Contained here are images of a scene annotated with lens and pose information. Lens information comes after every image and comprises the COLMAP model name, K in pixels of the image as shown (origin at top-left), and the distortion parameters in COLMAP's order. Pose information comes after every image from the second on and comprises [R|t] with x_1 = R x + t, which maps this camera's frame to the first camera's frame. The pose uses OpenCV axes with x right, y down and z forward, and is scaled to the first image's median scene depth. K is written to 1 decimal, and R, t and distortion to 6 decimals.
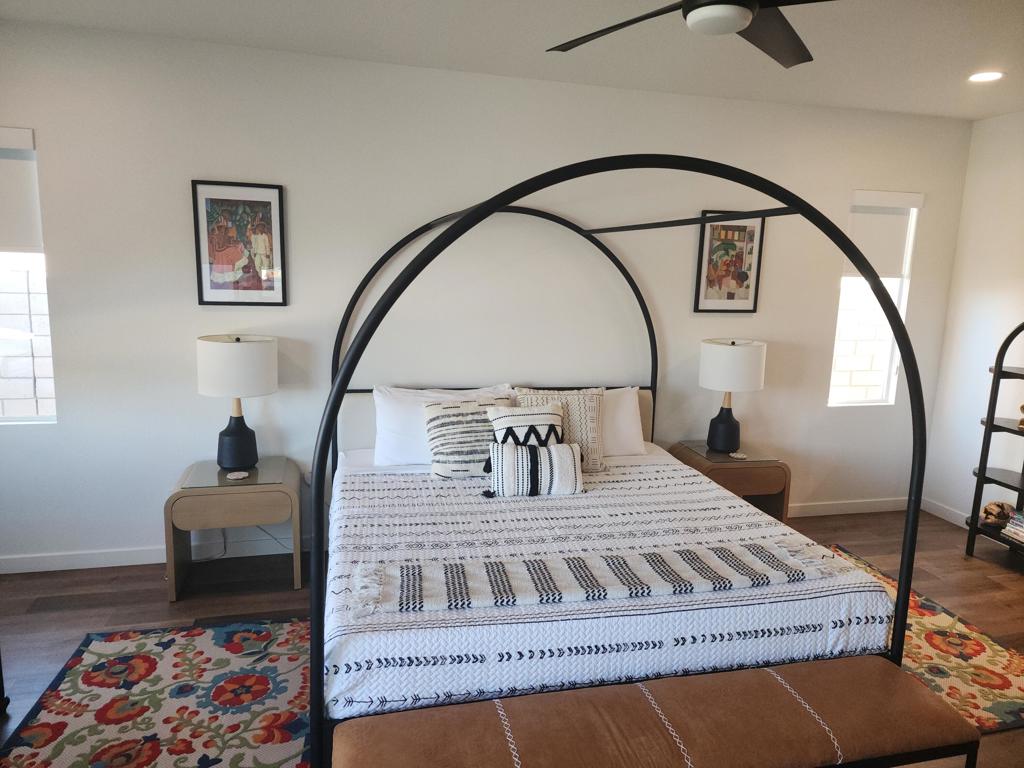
lens RADIAL K [[683.8, 0, 511.3], [0, 683.8, 368.4], [0, 0, 1]] dist [0.090134, -0.088460]
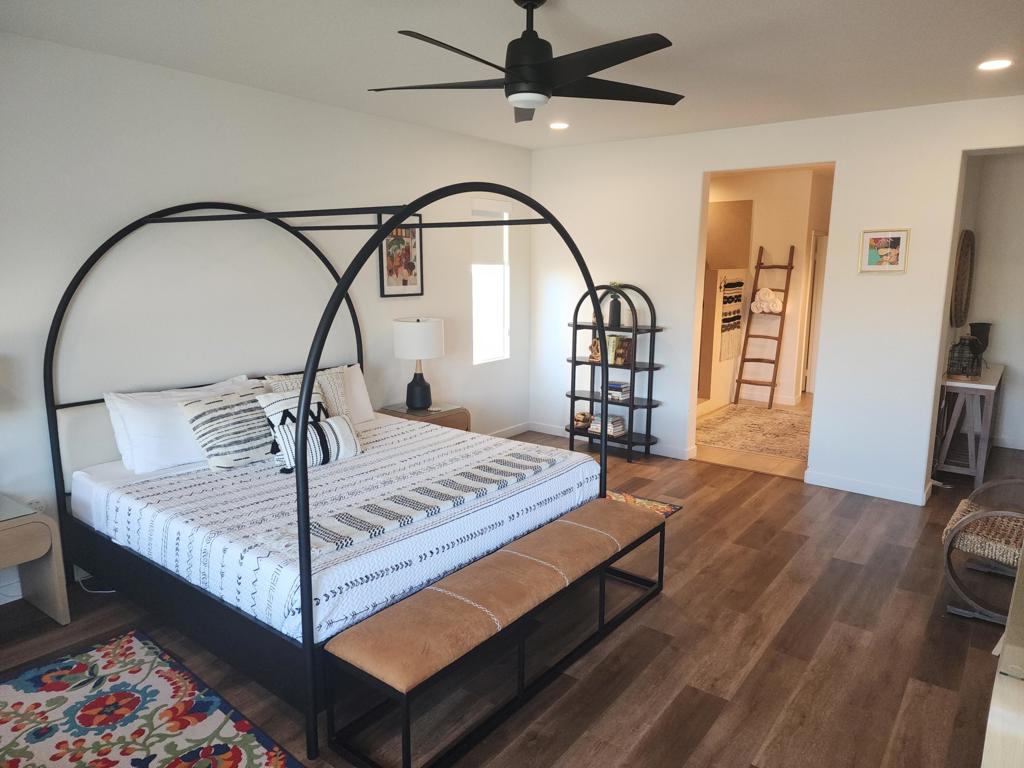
lens RADIAL K [[684.3, 0, 510.4], [0, 684.3, 383.3], [0, 0, 1]] dist [0.098952, -0.087126]
pose [[0.784885, -0.136856, 0.604339, -0.382939], [0.115492, 0.990525, 0.074315, 0.003463], [-0.608783, 0.011468, 0.793254, -0.096127]]
